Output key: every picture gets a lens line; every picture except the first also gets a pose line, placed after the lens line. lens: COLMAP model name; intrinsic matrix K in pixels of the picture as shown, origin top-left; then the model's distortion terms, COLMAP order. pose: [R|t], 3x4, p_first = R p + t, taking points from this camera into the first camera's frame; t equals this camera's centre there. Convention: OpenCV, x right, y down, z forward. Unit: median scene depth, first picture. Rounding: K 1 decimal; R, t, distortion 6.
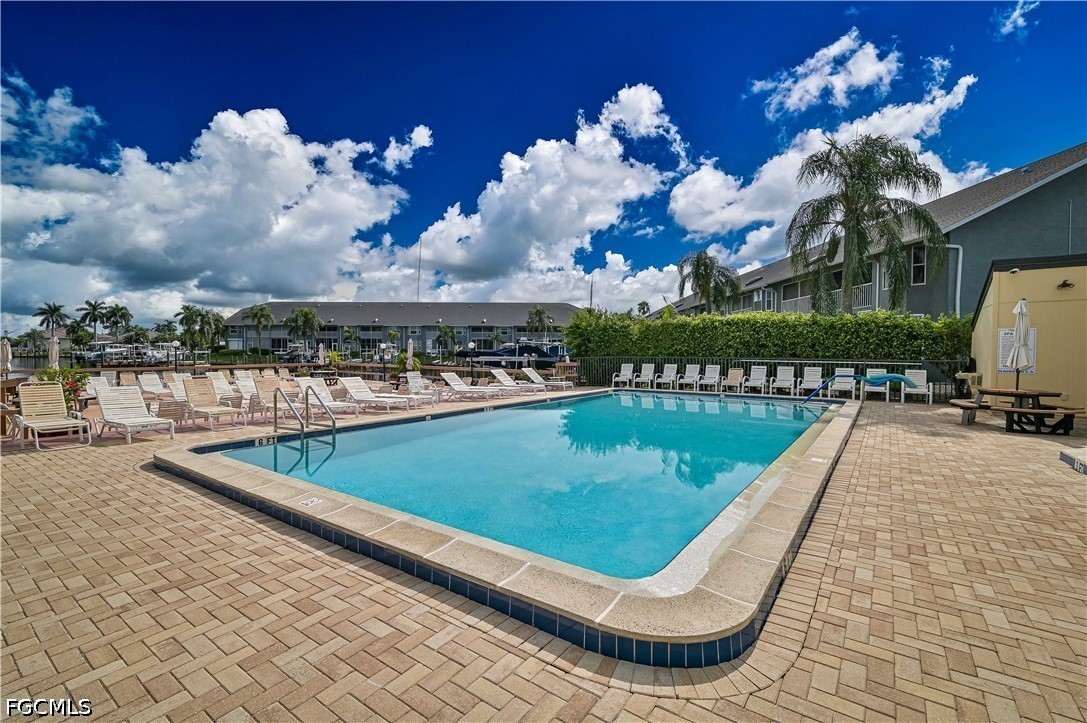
lens RADIAL K [[462.3, 0, 546.8], [0, 462.3, 357.8], [0, 0, 1]] dist [0.001114, -0.000393]
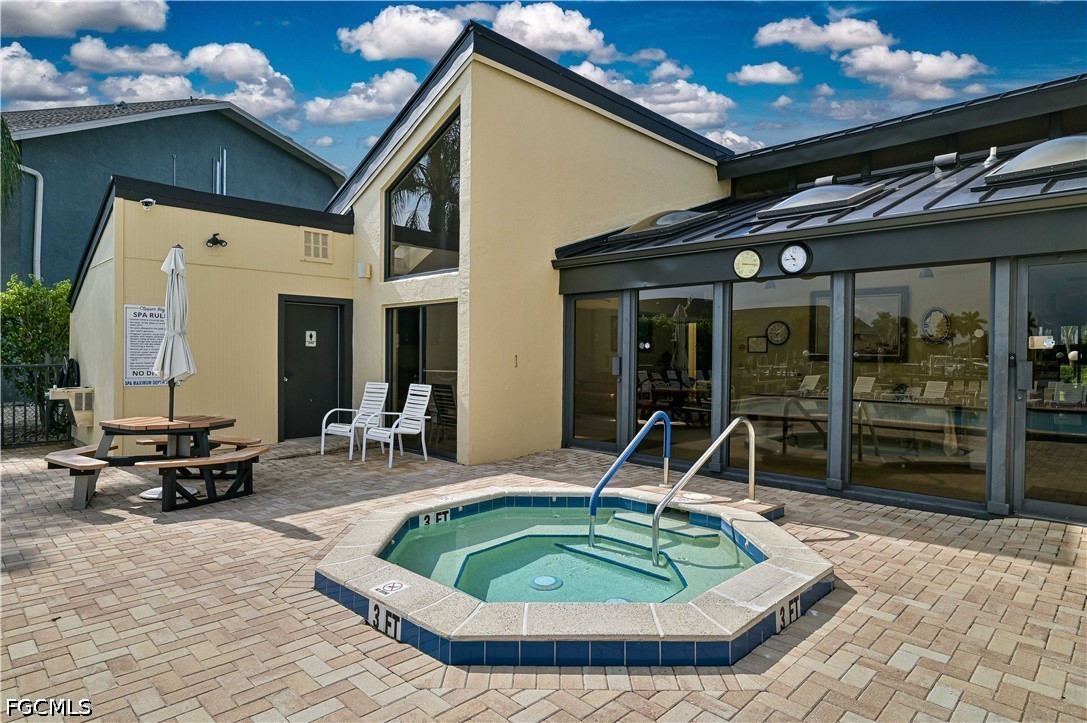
lens RADIAL K [[621.9, 0, 543.5], [0, 621.9, 361.5], [0, 0, 1]] dist [0.004429, 0.001388]
pose [[0.150868, -0.012696, 0.988472, 0.309715], [0.009837, 0.999887, 0.011342, 0.000017], [-0.988505, 0.008012, 0.150976, 0.382319]]
